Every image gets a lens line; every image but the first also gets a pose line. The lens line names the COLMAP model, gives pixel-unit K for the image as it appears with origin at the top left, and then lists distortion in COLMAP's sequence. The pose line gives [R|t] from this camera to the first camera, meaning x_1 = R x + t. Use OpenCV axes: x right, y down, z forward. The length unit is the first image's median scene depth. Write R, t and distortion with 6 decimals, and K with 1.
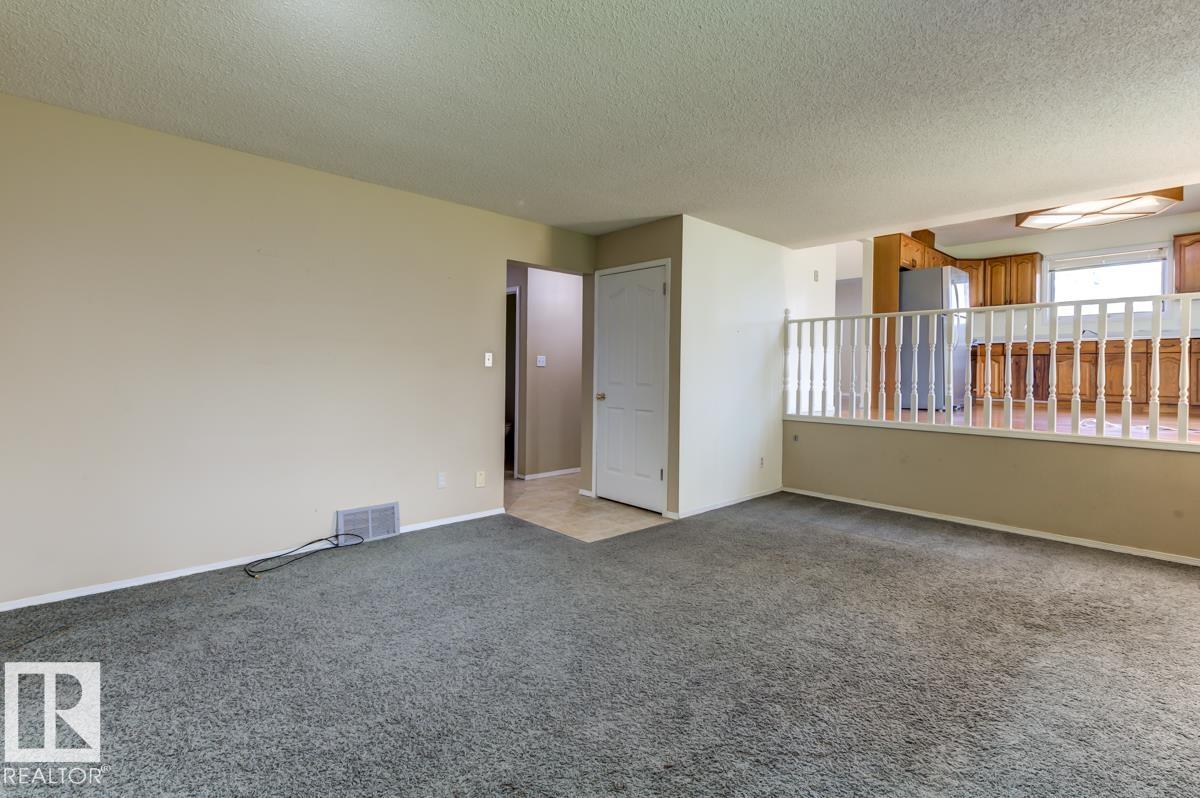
lens RADIAL K [[559.4, 0, 602.1], [0, 559.4, 377.3], [0, 0, 1]] dist [0.001513, 0.000304]
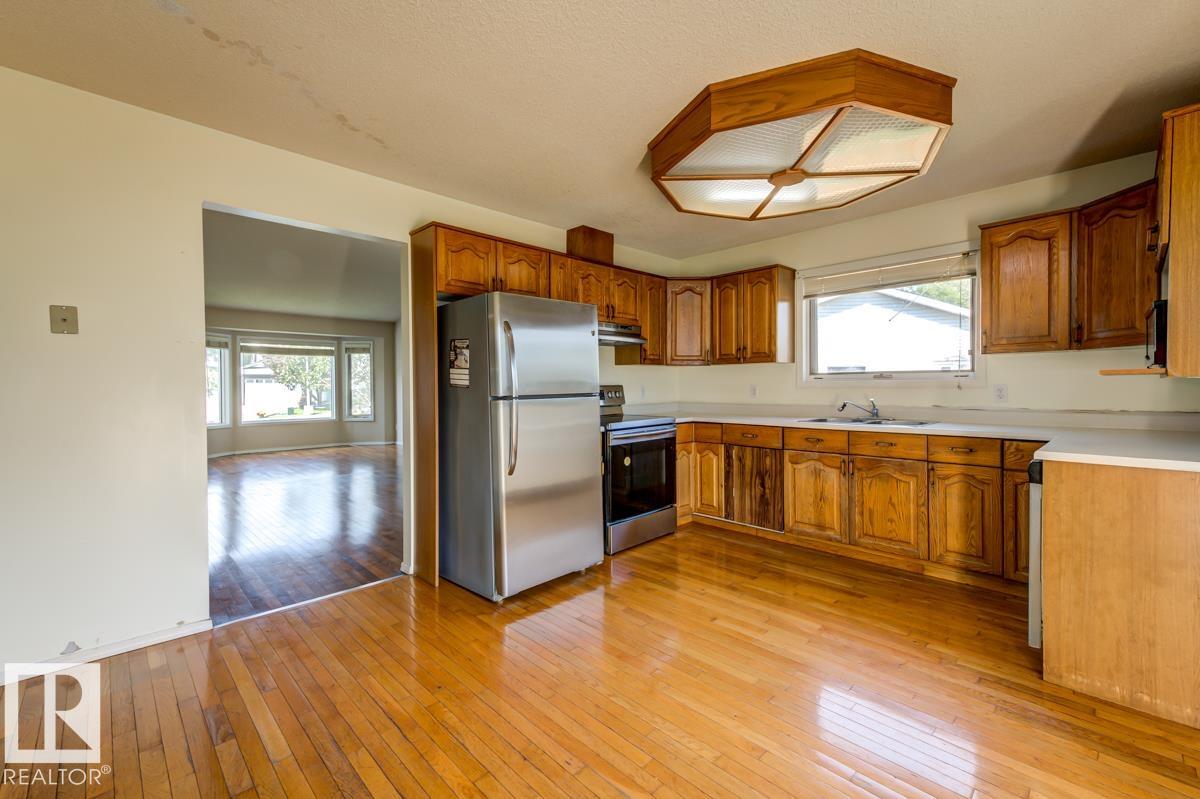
lens RADIAL K [[503.2, 0, 598.5], [0, 503.2, 392.2], [0, 0, 1]] dist [0.000179, 0.000091]
pose [[0.999800, -0.011919, 0.016032, 0.577213], [0.011866, 0.999924, 0.003380, -0.094753], [-0.016071, -0.003189, 0.999866, 0.478649]]
